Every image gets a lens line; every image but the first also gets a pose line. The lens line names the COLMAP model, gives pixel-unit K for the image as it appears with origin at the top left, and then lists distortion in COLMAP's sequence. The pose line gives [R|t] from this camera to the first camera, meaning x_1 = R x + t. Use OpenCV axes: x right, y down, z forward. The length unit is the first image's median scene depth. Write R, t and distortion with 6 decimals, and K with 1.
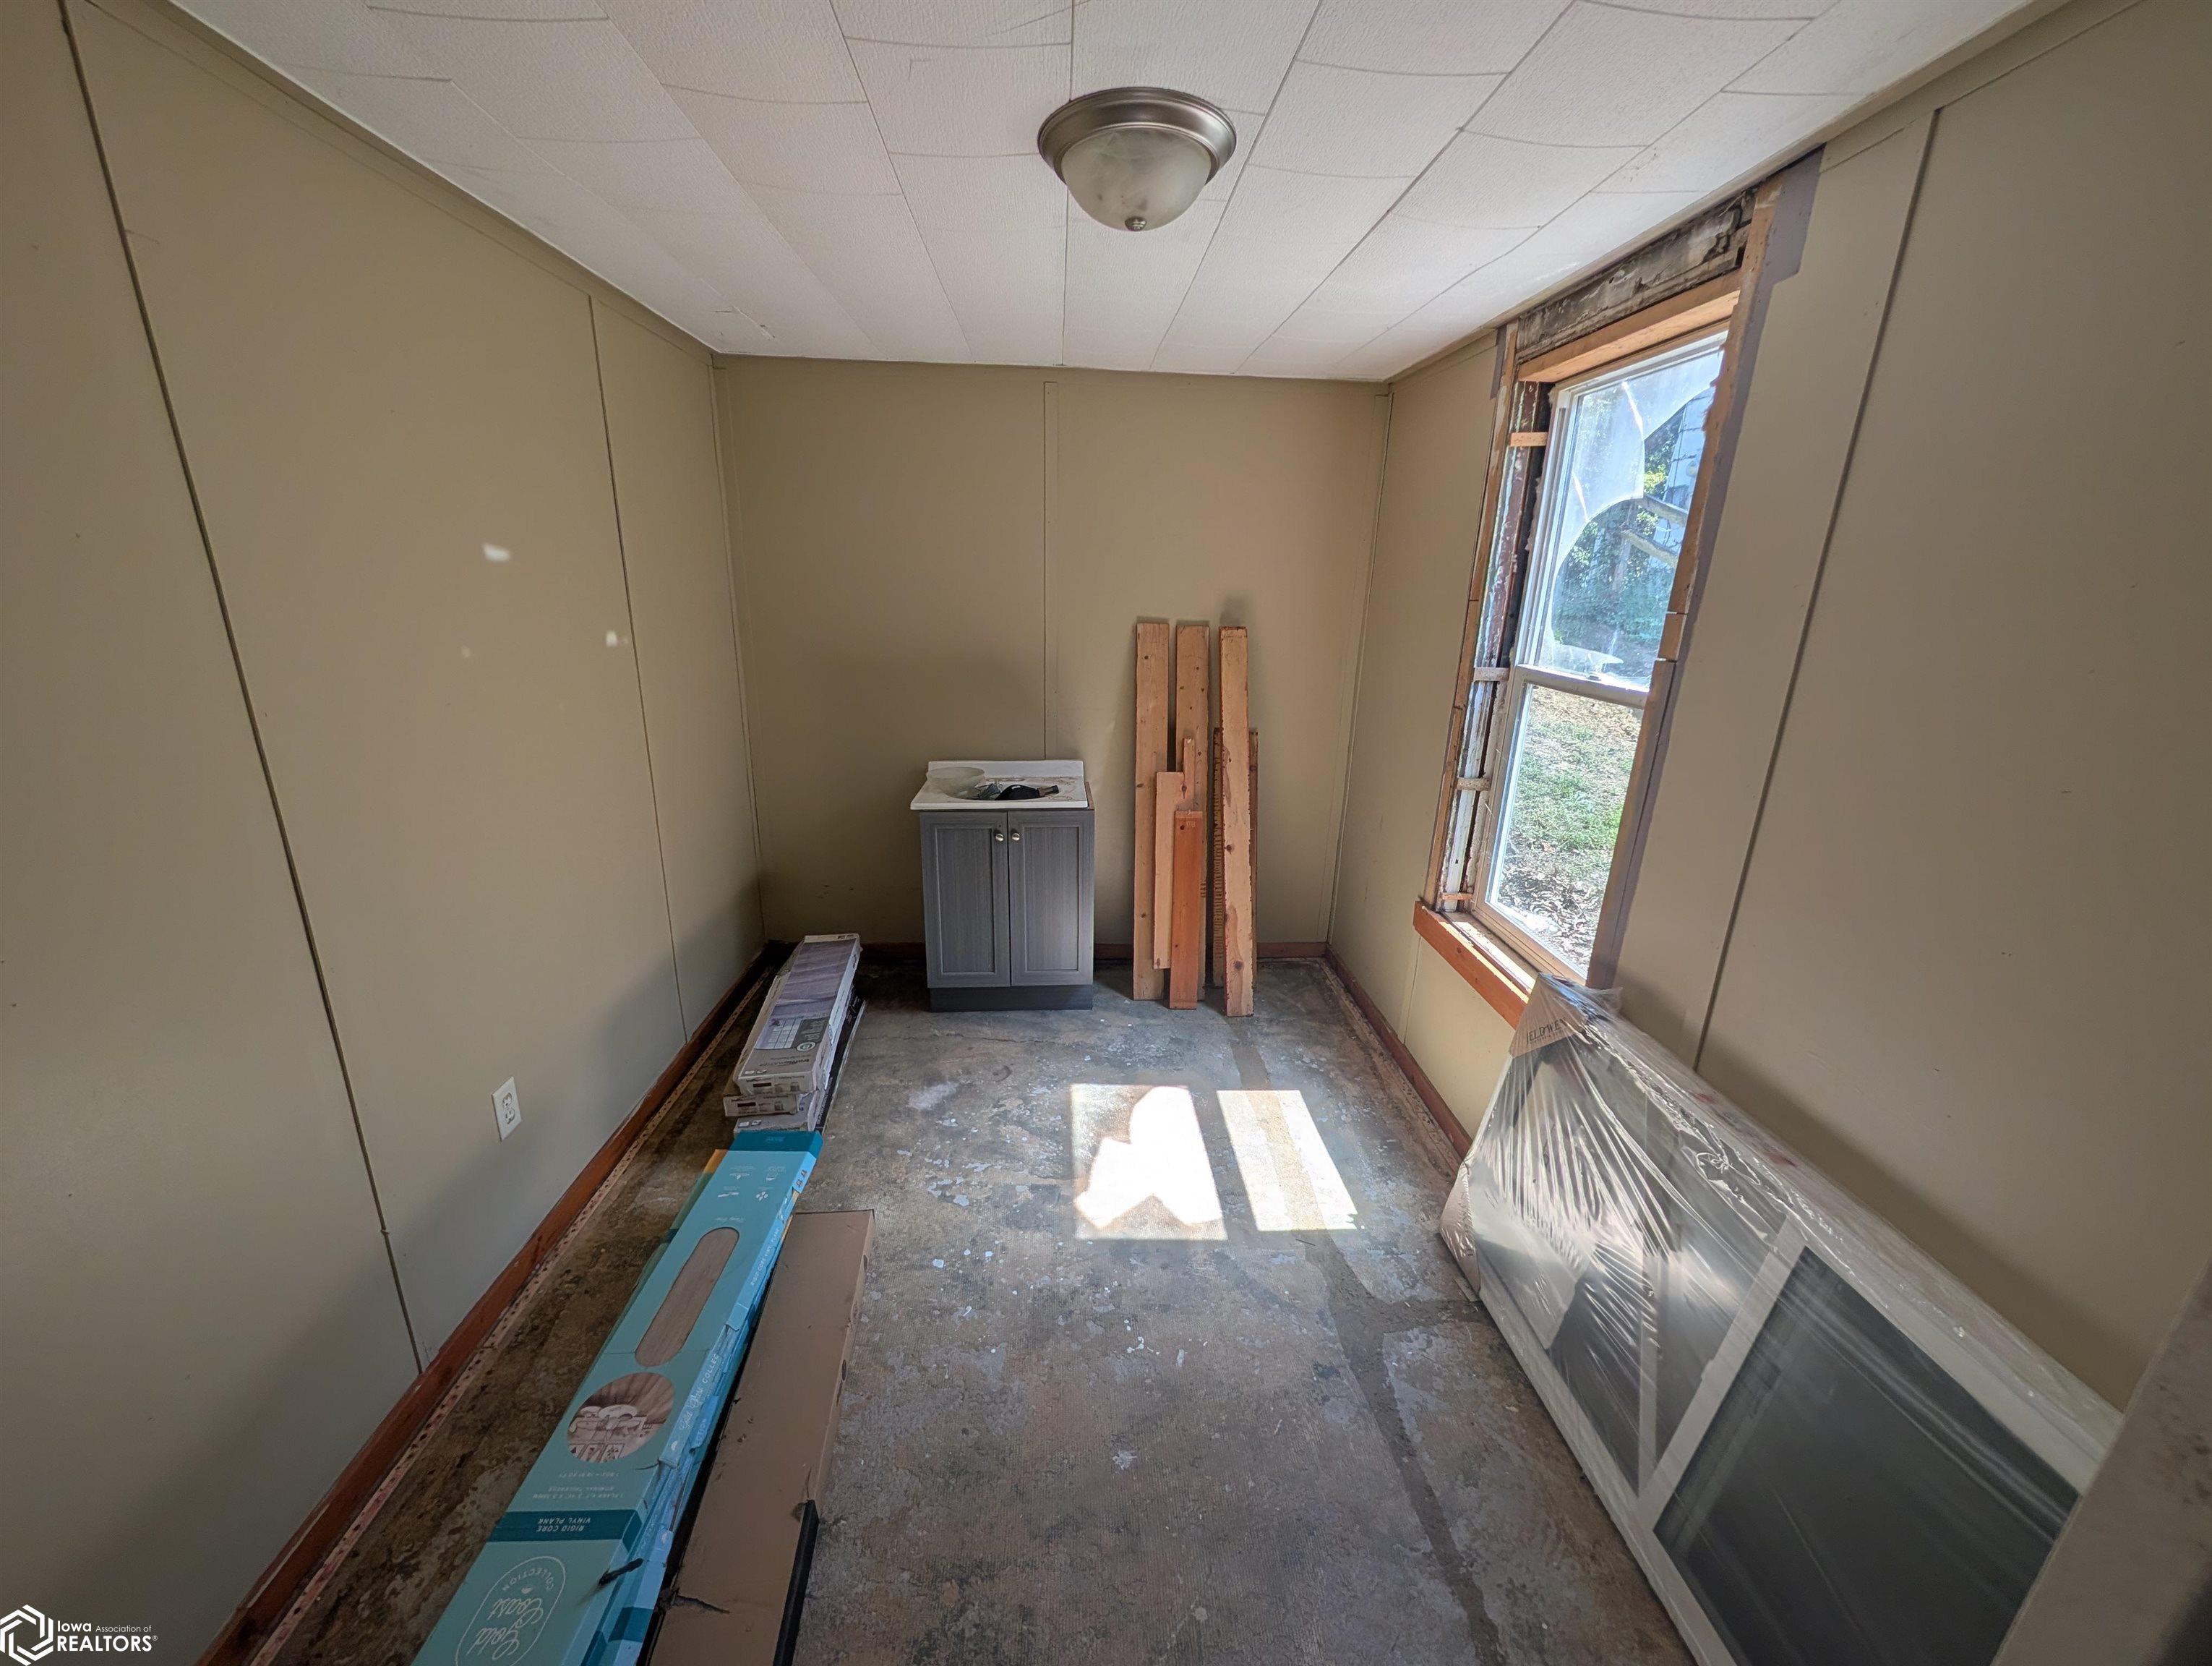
lens RADIAL K [[845.0, 0, 1104.5], [0, 845.0, 839.2], [0, 0, 1]] dist [-0.000354, 0.000637]
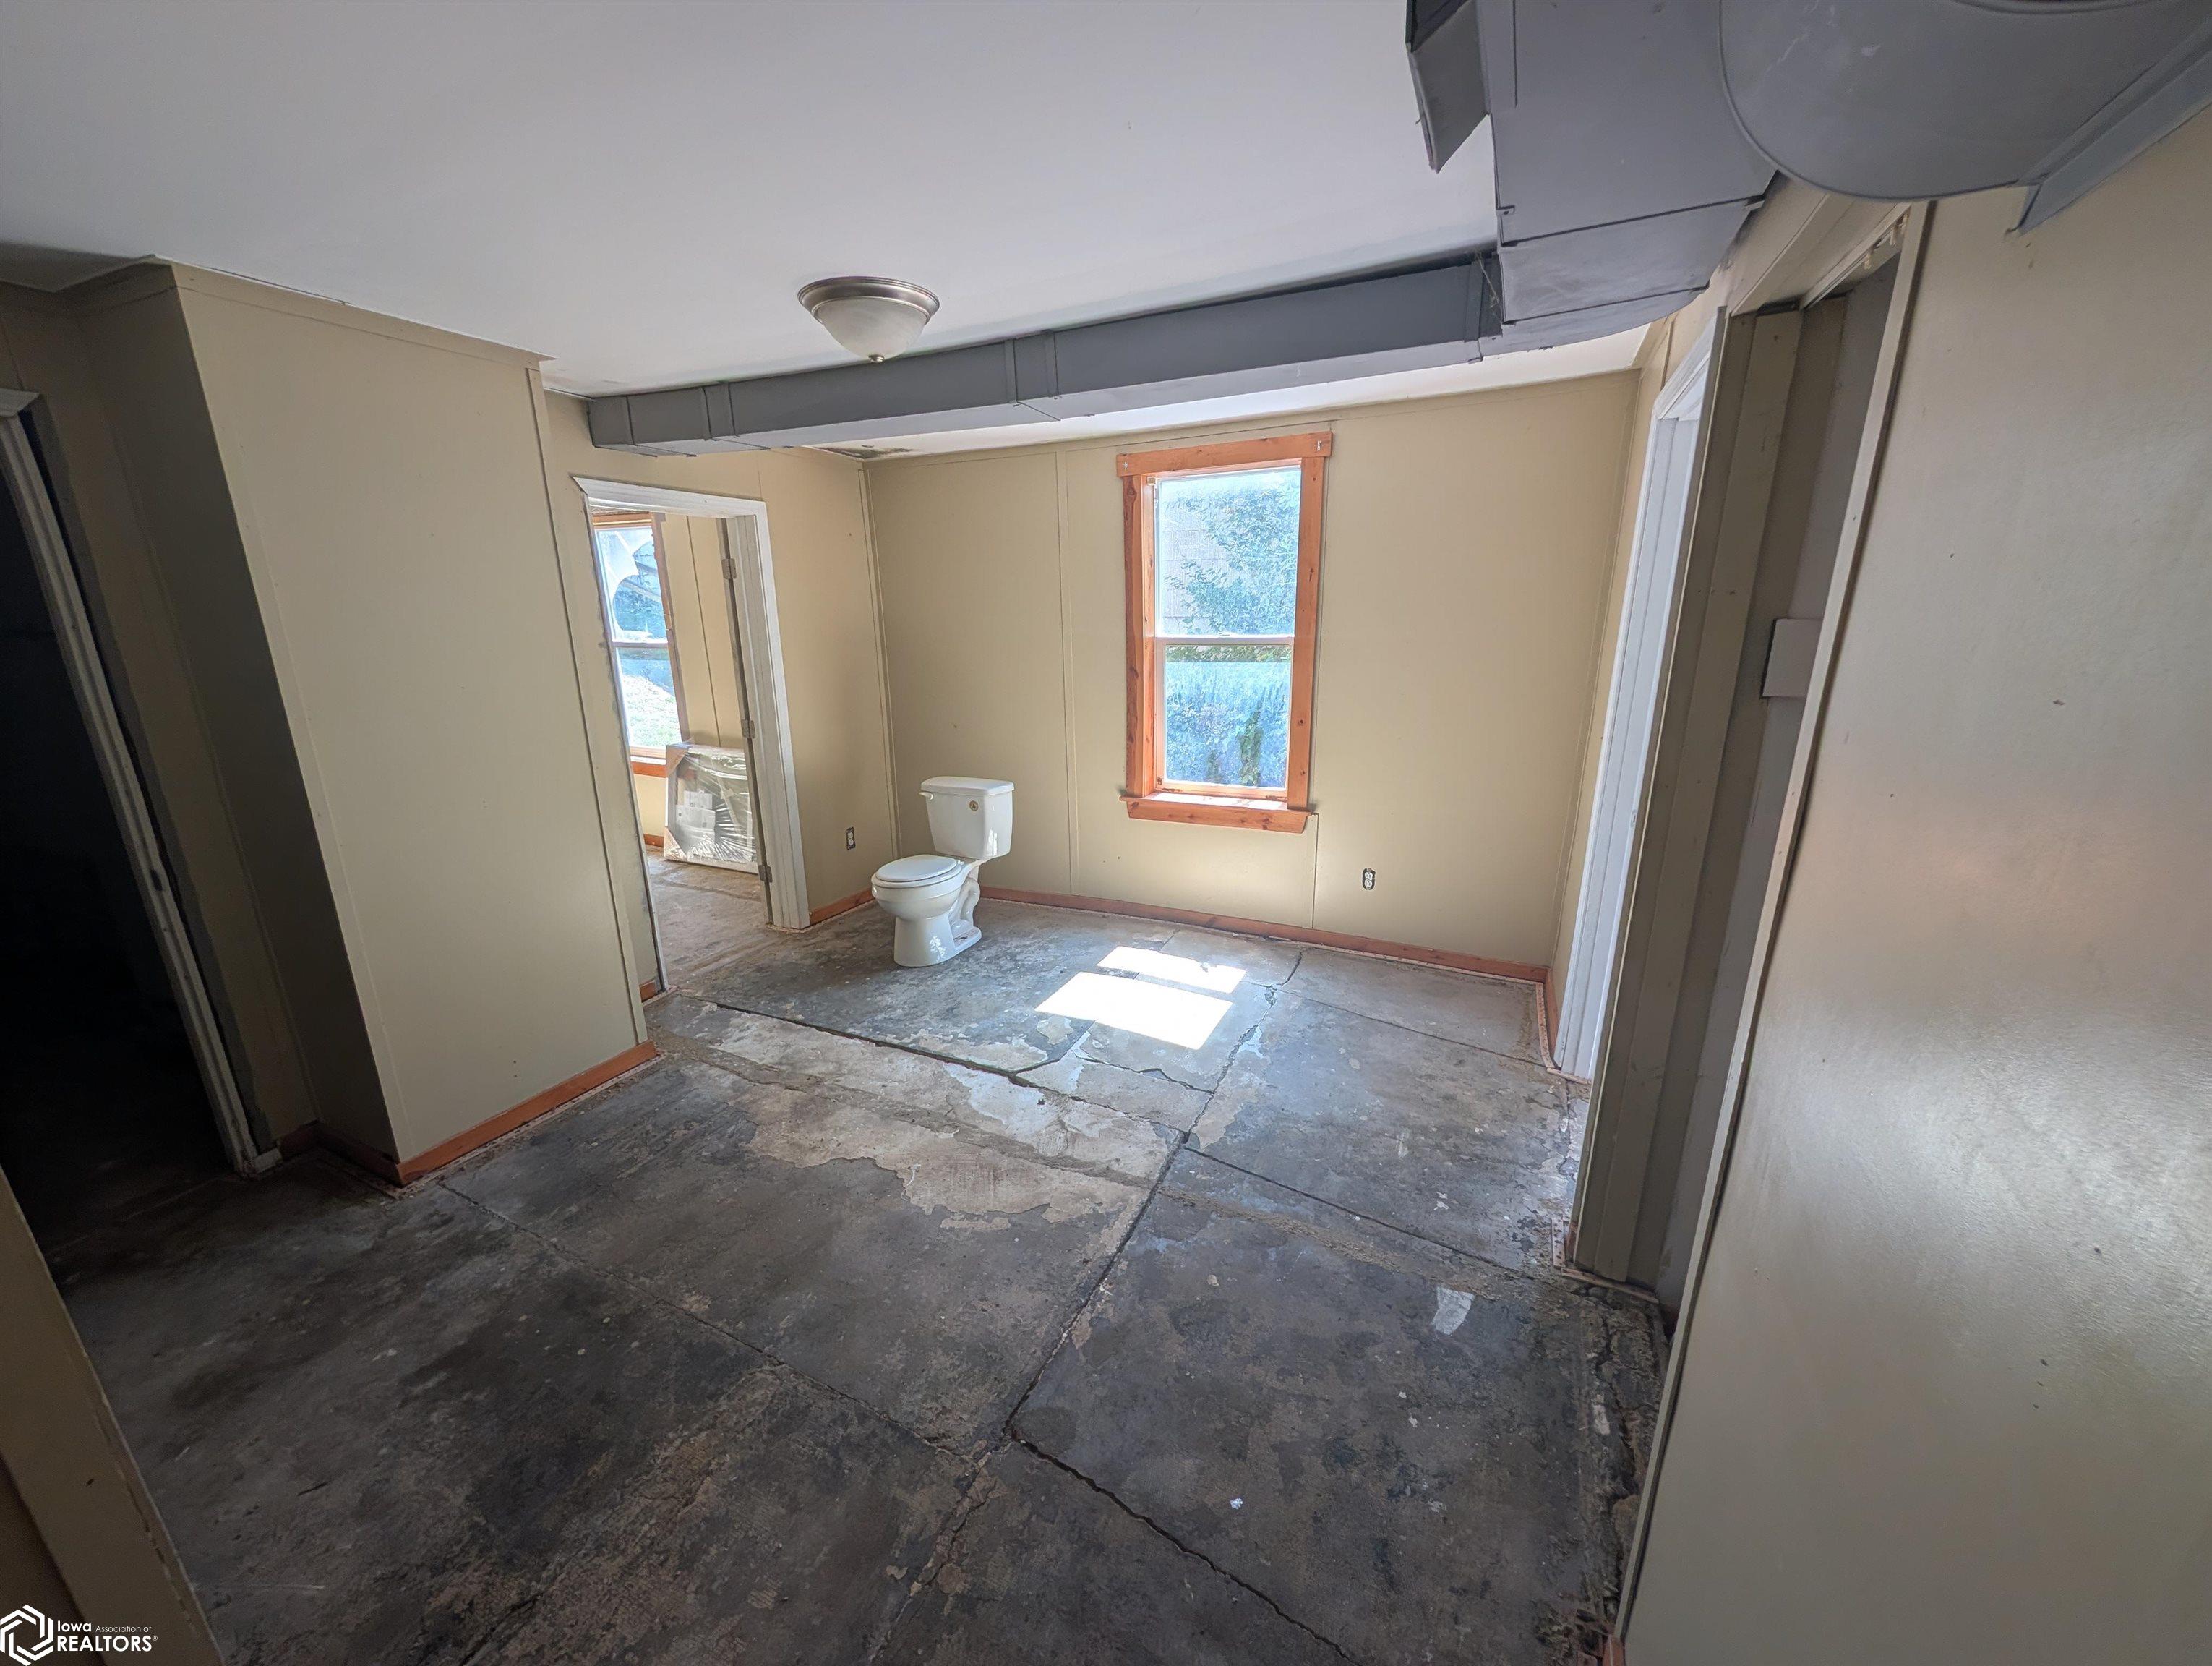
lens RADIAL K [[845.0, 0, 1104.5], [0, 845.0, 839.2], [0, 0, 1]] dist [-0.000354, 0.000637]
pose [[0.461385, -0.263763, 0.847085, -1.385925], [0.273962, 0.950480, 0.146737, 0.482990], [-0.843841, 0.164367, 0.510799, -1.754353]]
